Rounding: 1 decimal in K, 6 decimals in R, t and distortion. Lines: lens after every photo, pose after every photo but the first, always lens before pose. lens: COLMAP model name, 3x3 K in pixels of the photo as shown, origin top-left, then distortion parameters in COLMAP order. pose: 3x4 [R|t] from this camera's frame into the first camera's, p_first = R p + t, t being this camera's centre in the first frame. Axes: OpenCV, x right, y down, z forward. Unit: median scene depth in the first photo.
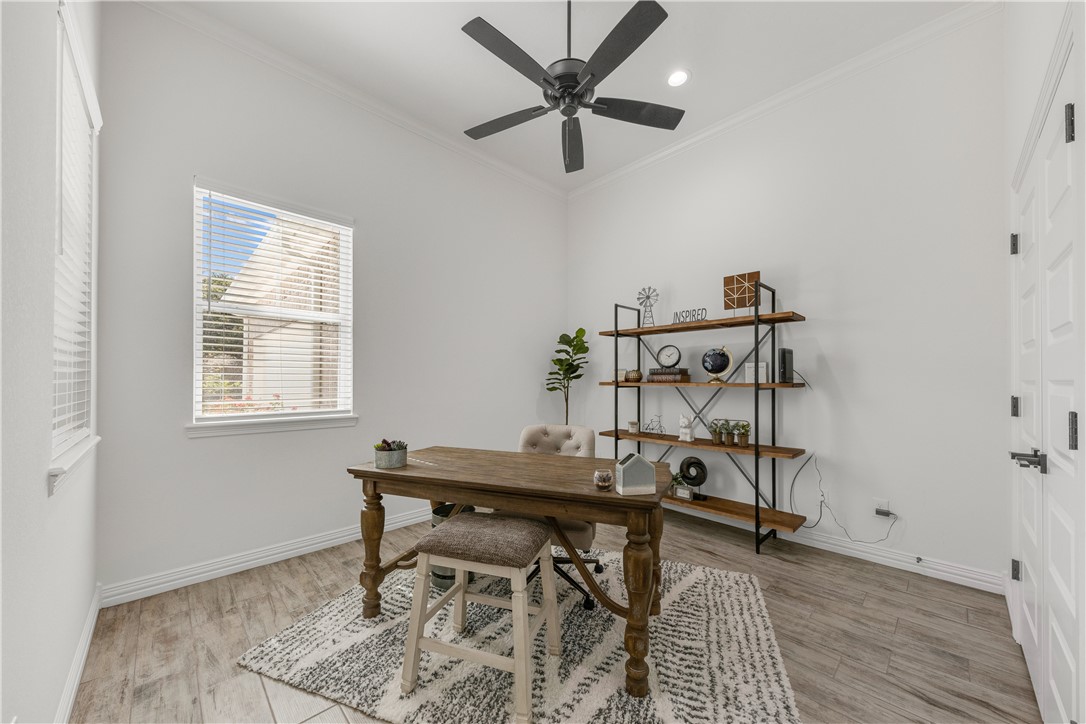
lens RADIAL K [[396.8, 0, 542.3], [0, 396.8, 372.5], [0, 0, 1]] dist [-0.001443, 0.000293]
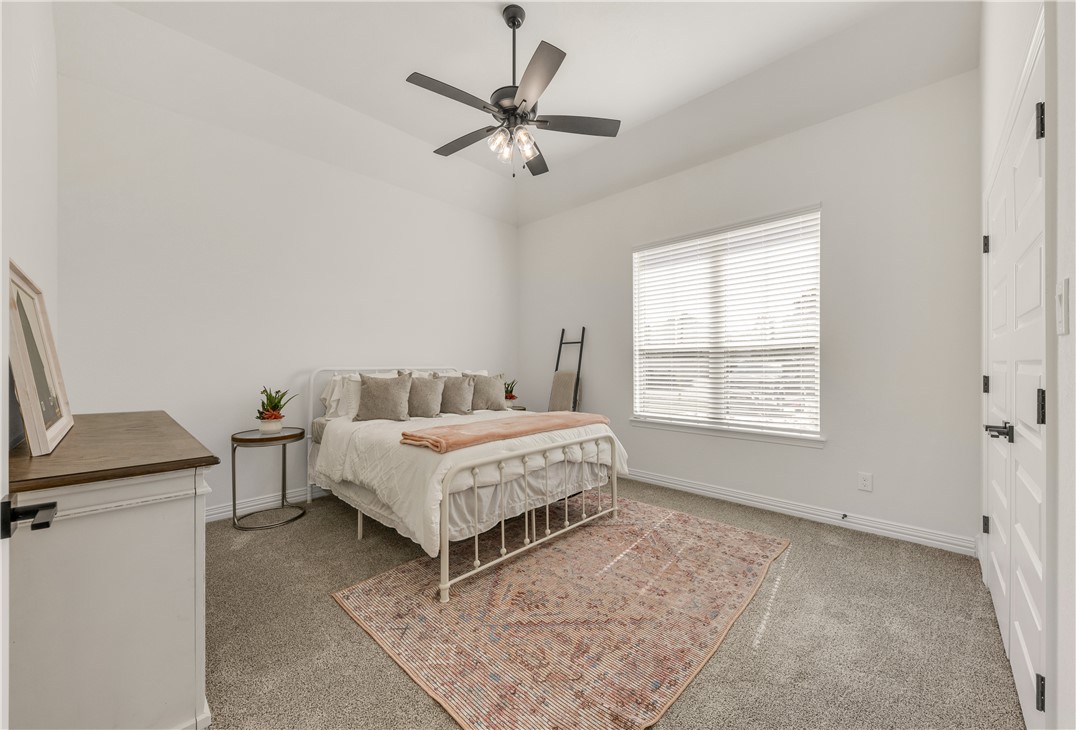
lens RADIAL K [[410.6, 0, 538.4], [0, 410.6, 364.6], [0, 0, 1]] dist [-0.003691, -0.000438]
pose [[0.999435, -0.011535, 0.031577, -0.122734], [0.011032, 0.999810, 0.016055, -0.003248], [-0.031757, -0.015697, 0.999372, -0.121732]]
